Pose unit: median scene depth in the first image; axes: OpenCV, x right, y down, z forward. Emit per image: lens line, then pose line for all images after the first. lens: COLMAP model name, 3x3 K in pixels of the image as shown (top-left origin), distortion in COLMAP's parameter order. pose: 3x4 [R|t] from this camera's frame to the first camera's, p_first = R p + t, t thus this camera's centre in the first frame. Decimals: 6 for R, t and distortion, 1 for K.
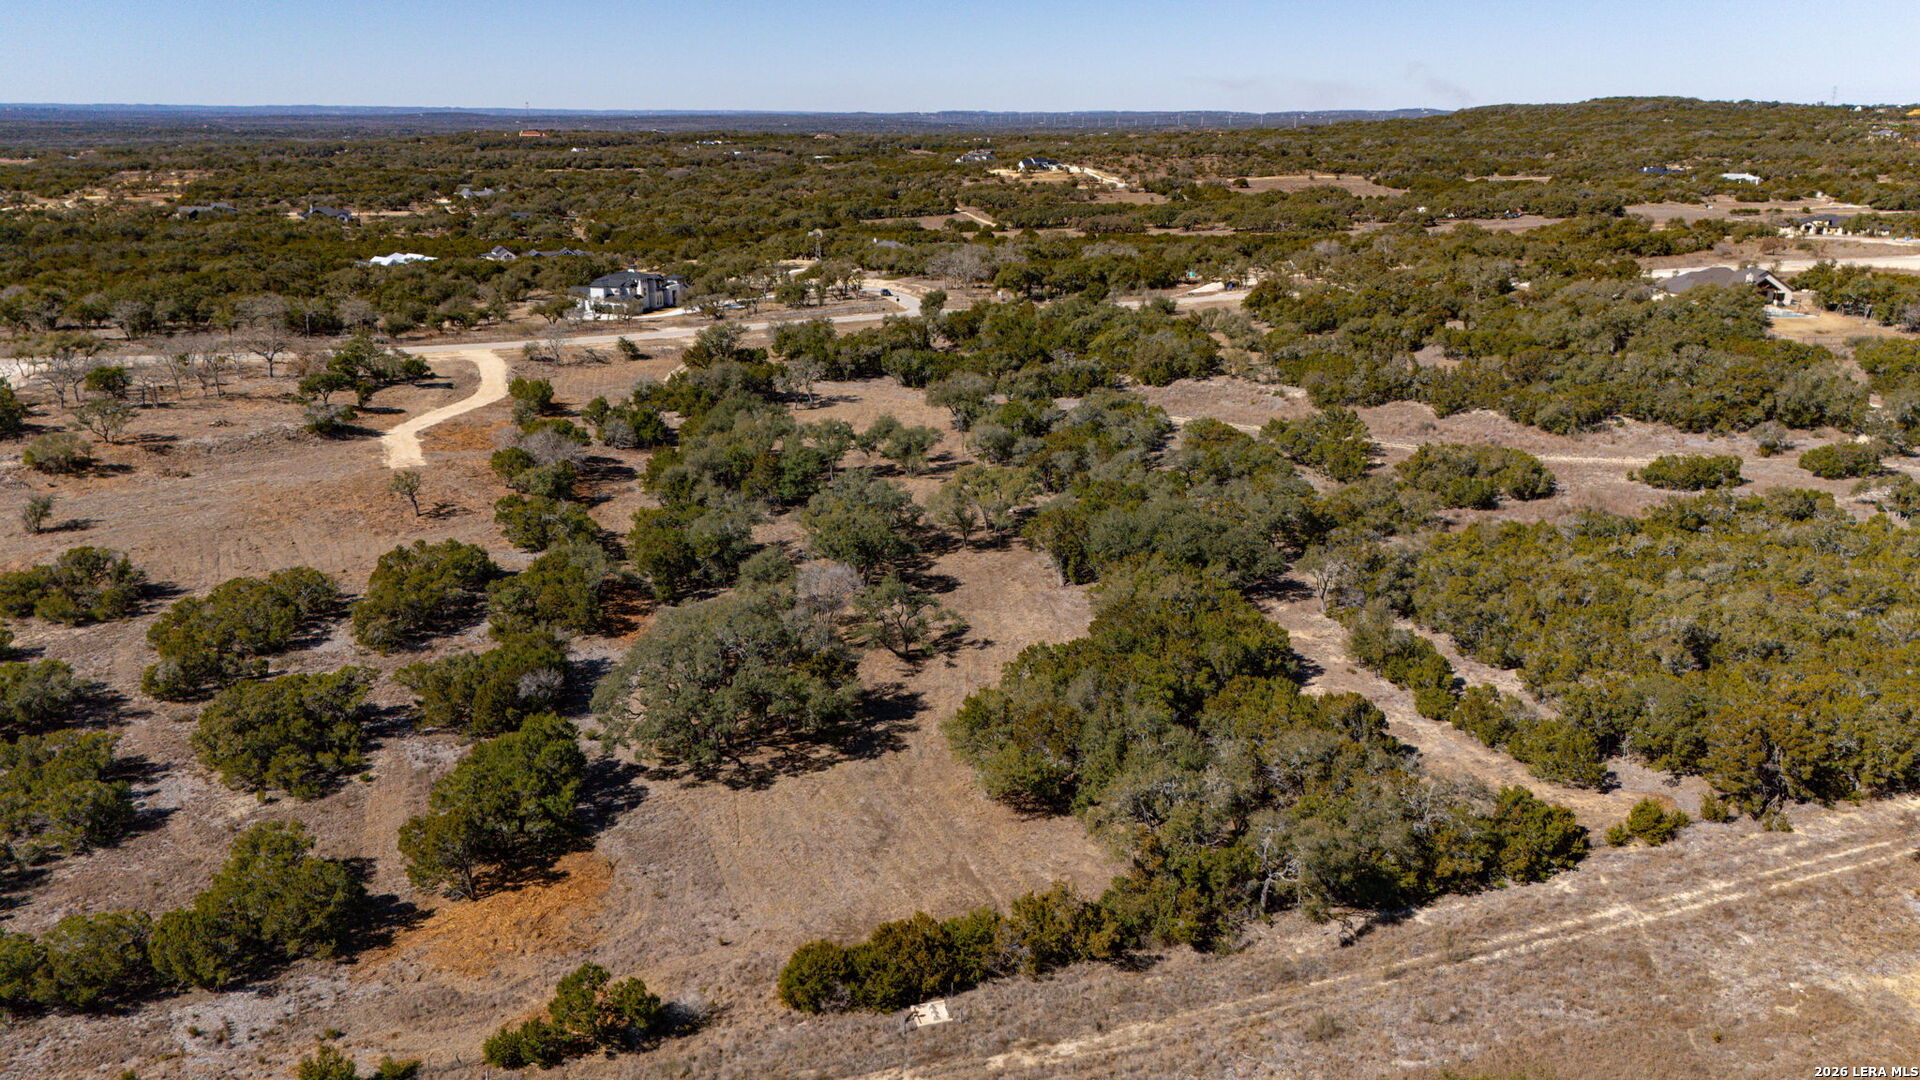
lens RADIAL K [[1404.6, 0, 957.9], [0, 1404.6, 551.1], [0, 0, 1]] dist [0.079625, -0.079019]
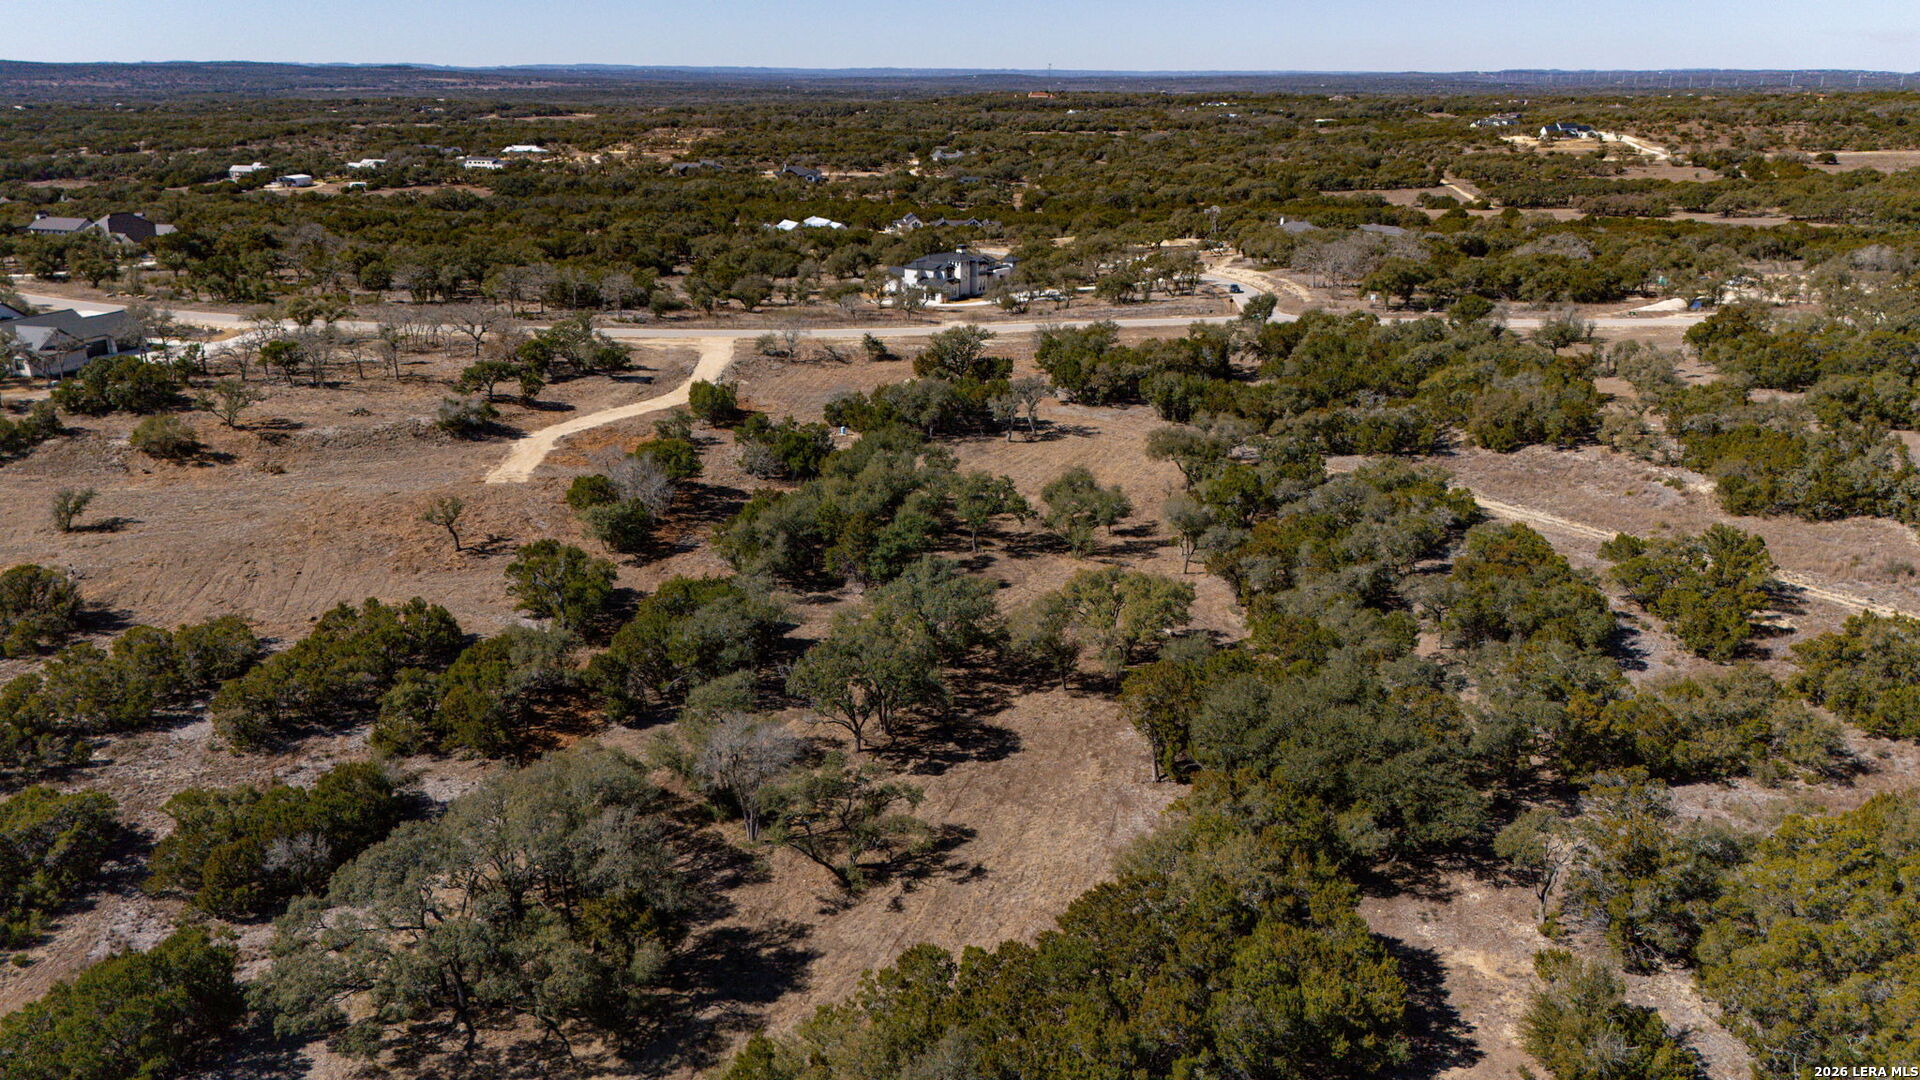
lens RADIAL K [[1404.6, 0, 960.4], [0, 1404.6, 538.5], [0, 0, 1]] dist [0.079625, -0.079019]
pose [[0.935343, 0.115106, -0.334492, 0.140662], [-0.109358, 0.993349, 0.036034, -0.073415], [0.336415, 0.002876, 0.941709, 0.235203]]
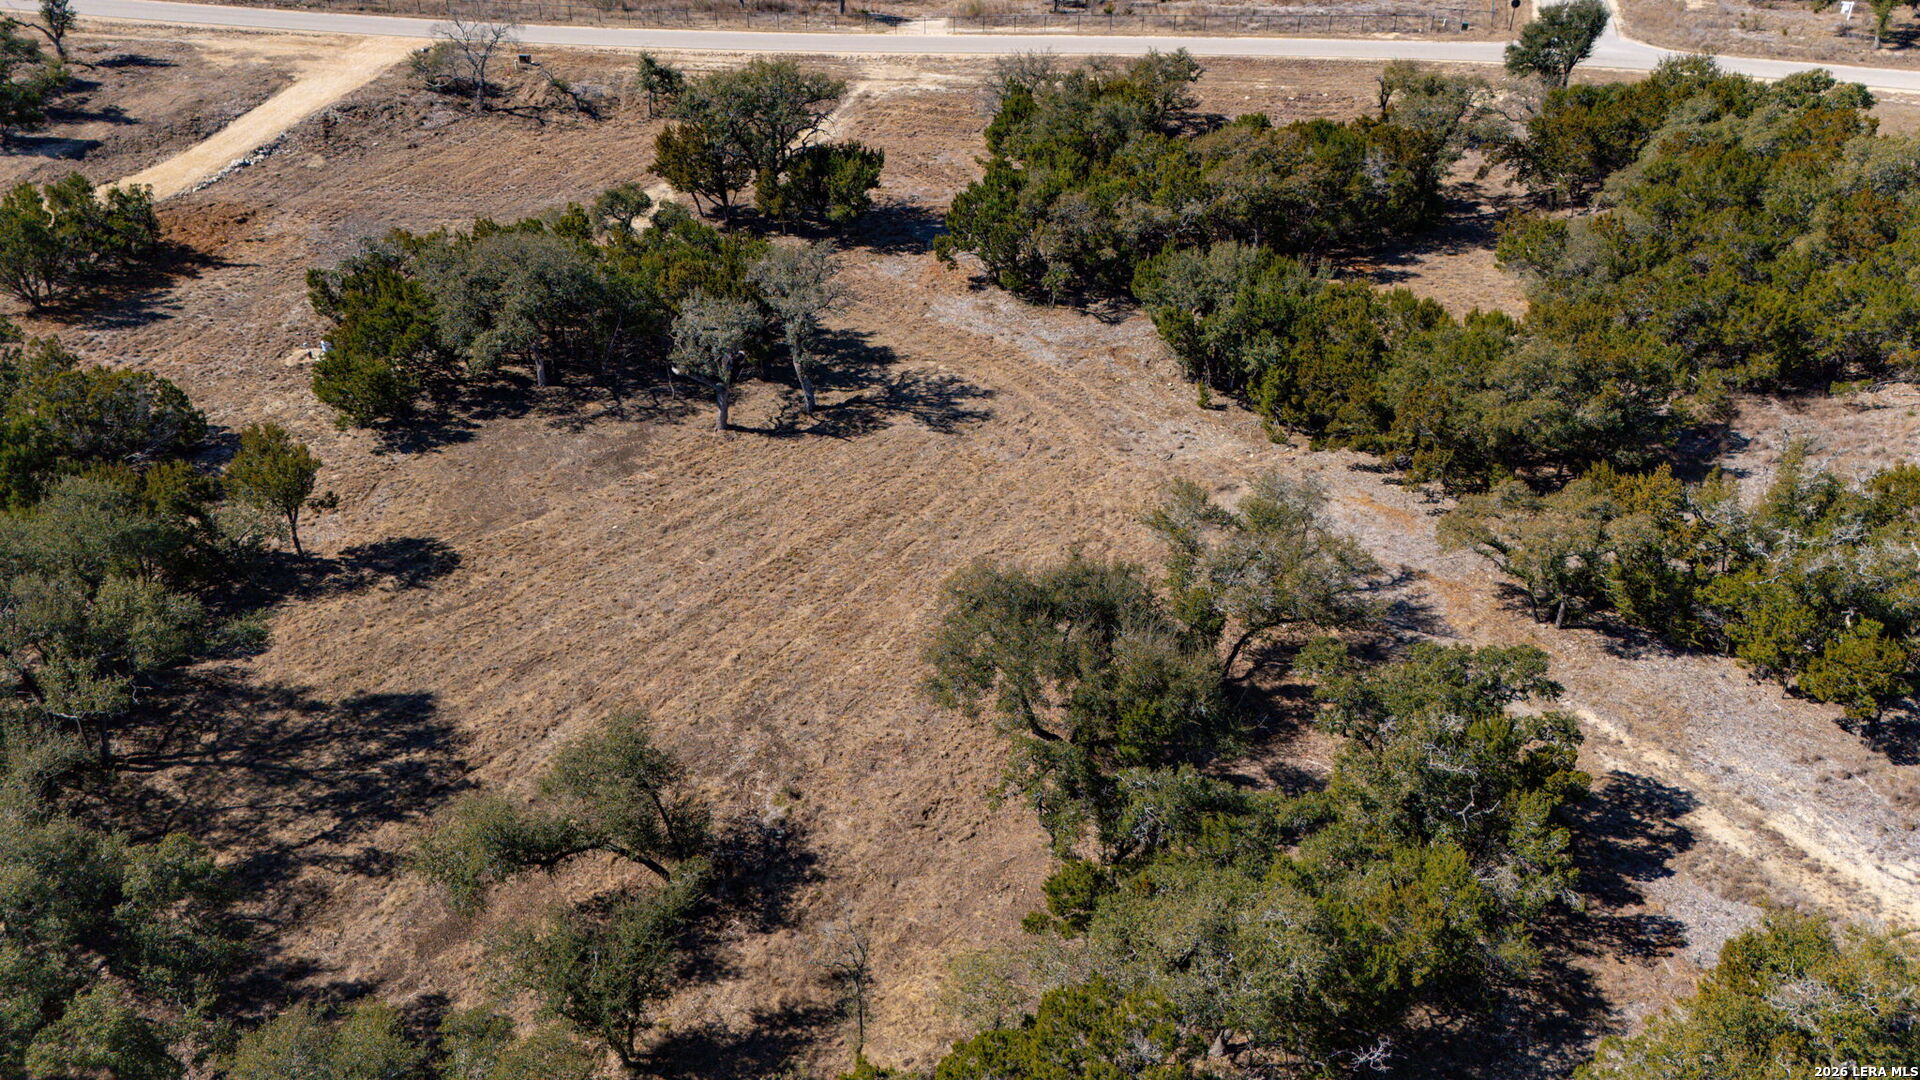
lens RADIAL K [[1404.6, 0, 967.6], [0, 1404.6, 541.9], [0, 0, 1]] dist [0.079625, -0.079019]
pose [[0.836205, 0.298779, -0.459884, 0.075652], [-0.172491, 0.939294, 0.296605, -0.181500], [0.520585, -0.168696, 0.836978, 0.799316]]
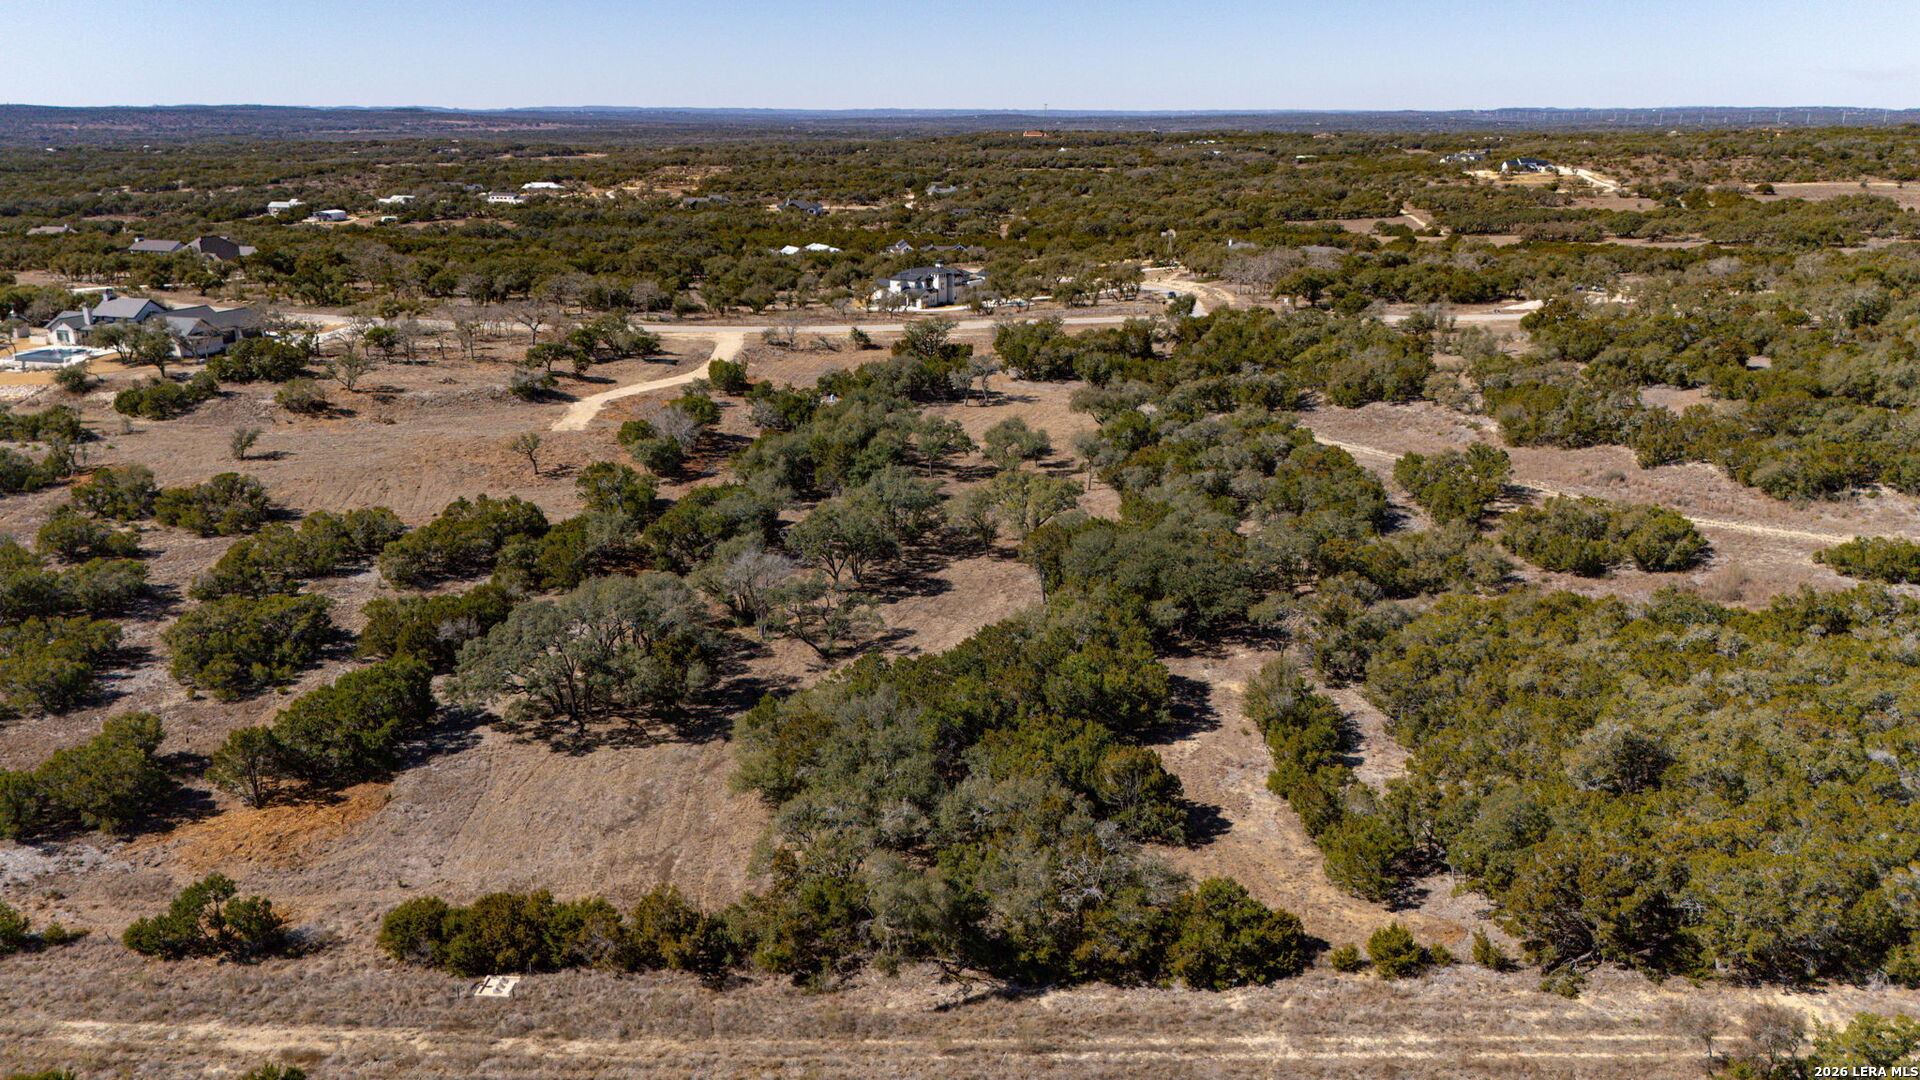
lens RADIAL K [[1404.6, 0, 960.1], [0, 1404.6, 539.8], [0, 0, 1]] dist [0.079625, -0.079019]
pose [[0.934666, 0.103965, -0.339987, 0.241735], [-0.106348, 0.994260, 0.011672, -0.016737], [0.339250, 0.025247, 0.940358, 0.054772]]
